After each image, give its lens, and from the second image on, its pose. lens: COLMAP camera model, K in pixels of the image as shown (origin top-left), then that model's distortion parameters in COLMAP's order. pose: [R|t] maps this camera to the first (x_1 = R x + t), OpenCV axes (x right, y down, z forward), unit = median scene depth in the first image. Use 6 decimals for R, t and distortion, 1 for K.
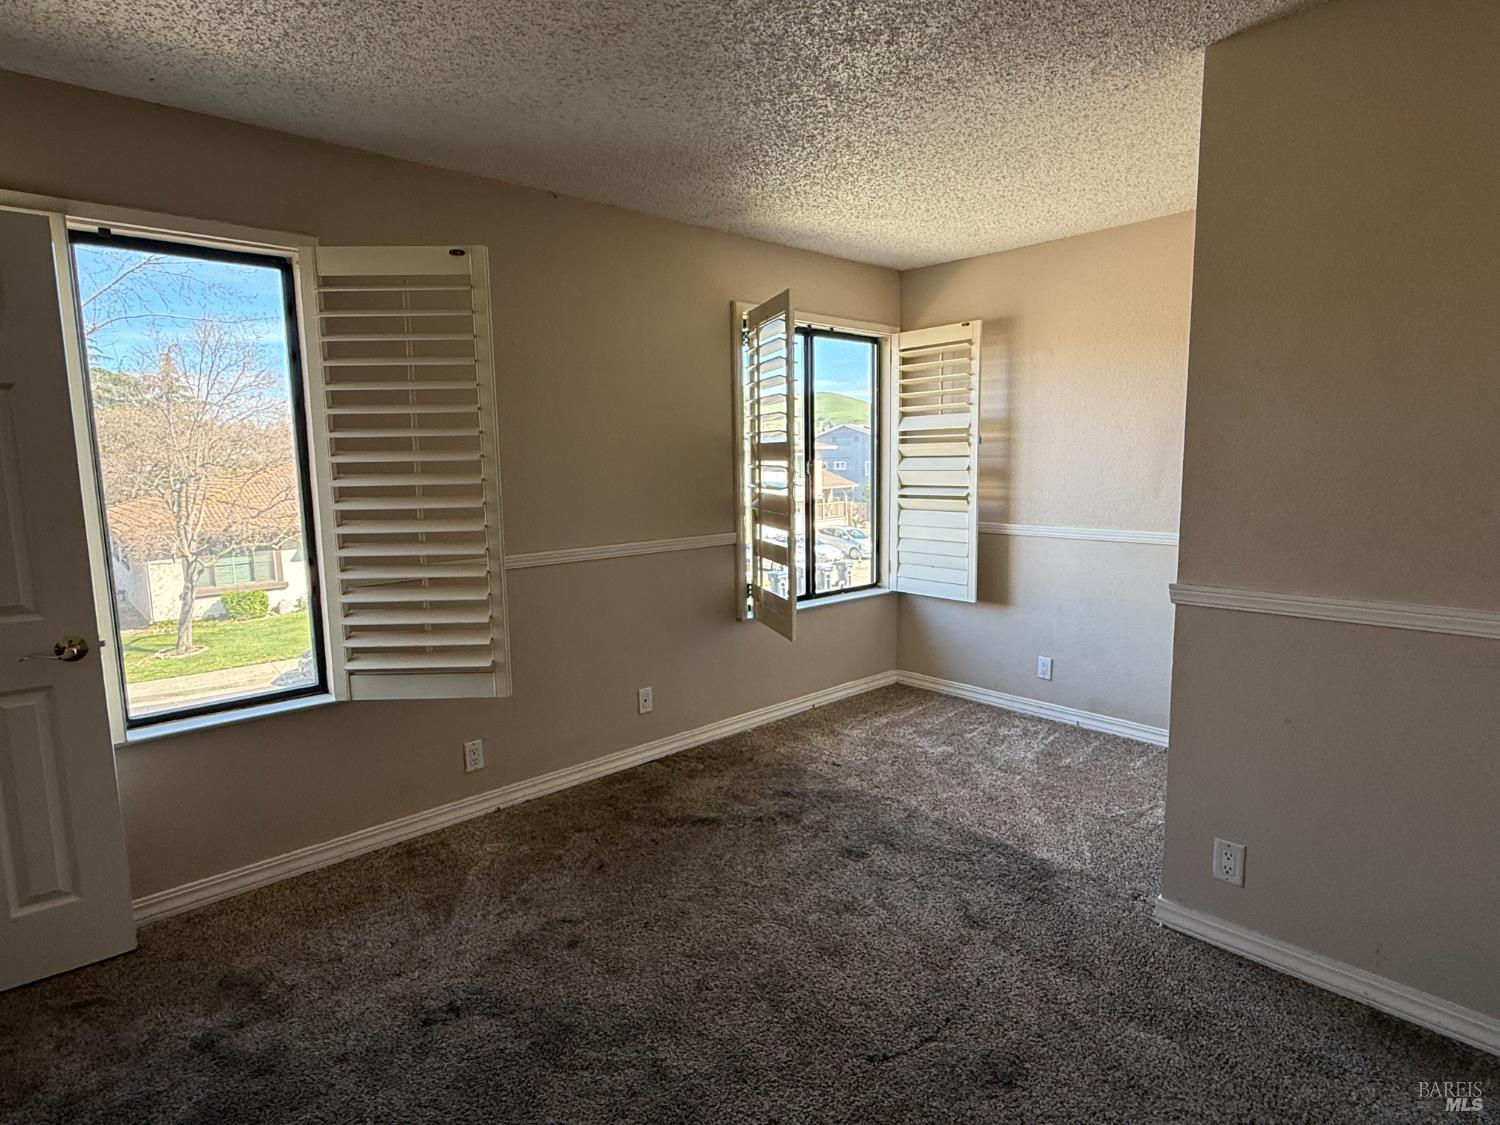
lens RADIAL K [[805.8, 0, 753.3], [0, 805.8, 559.1], [0, 0, 1]] dist [-0.000467, 0.002277]
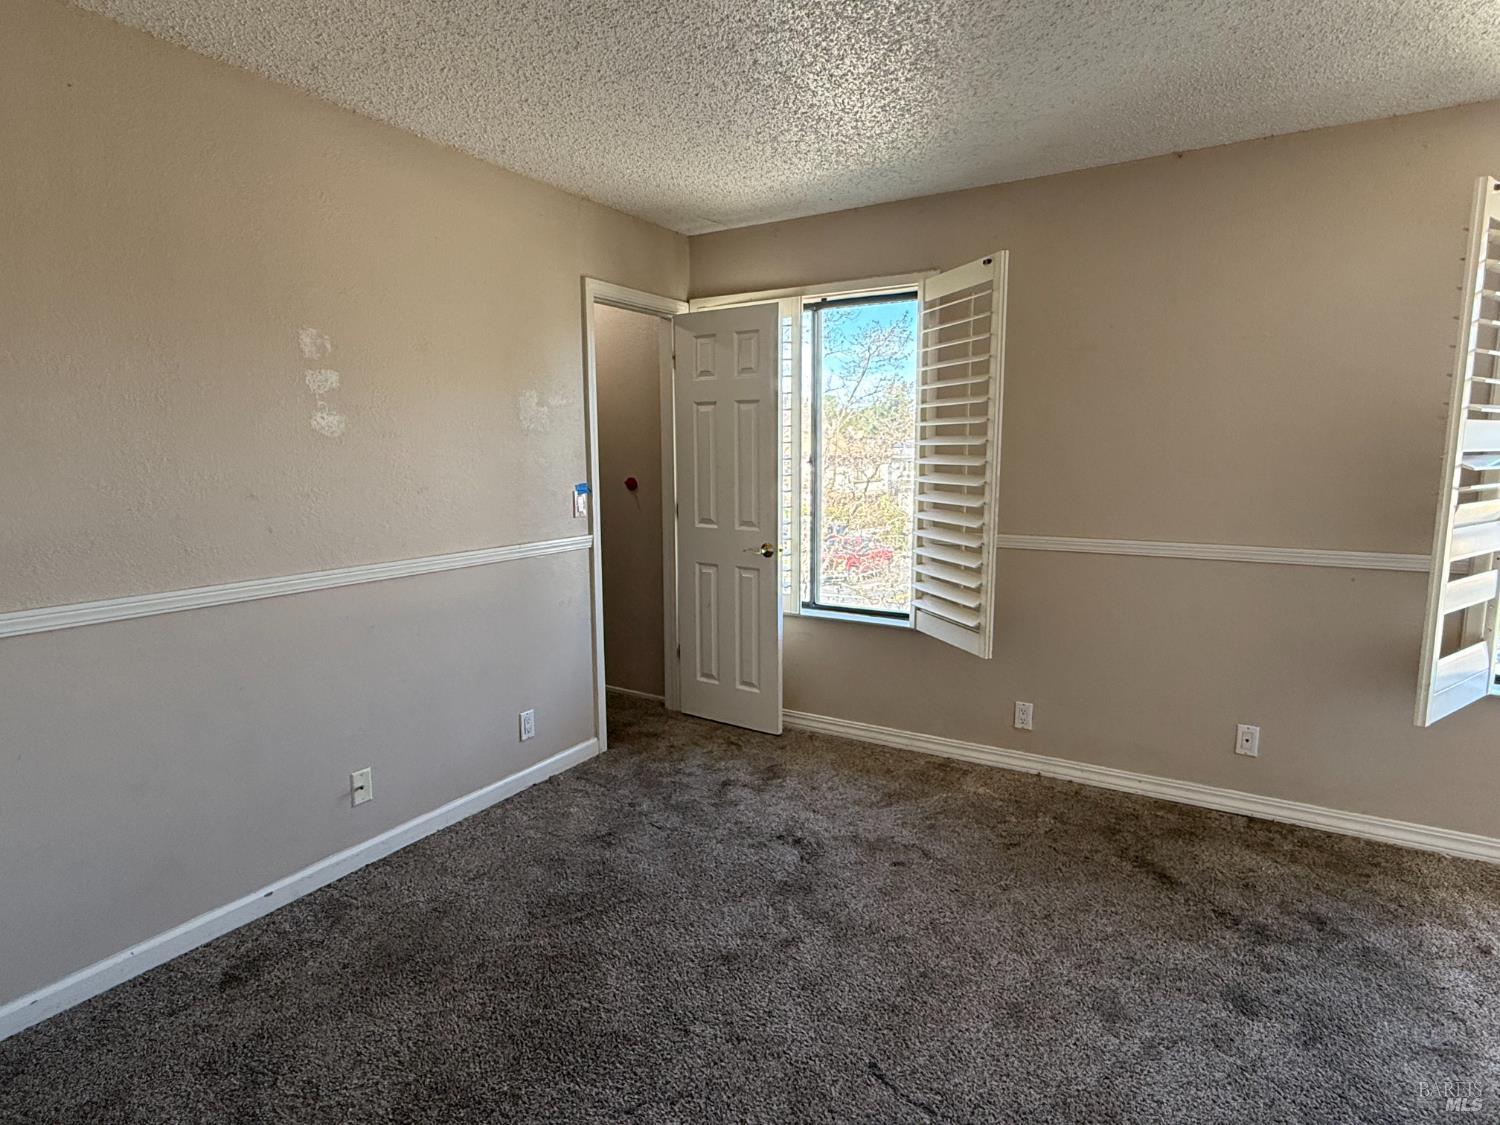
lens RADIAL K [[805.8, 0, 753.3], [0, 805.8, 559.1], [0, 0, 1]] dist [-0.000467, 0.002277]
pose [[0.289078, 0.145413, -0.946197, 0.640318], [-0.122990, 0.985846, 0.113931, -0.051660], [0.949372, 0.083437, 0.302871, 0.354211]]
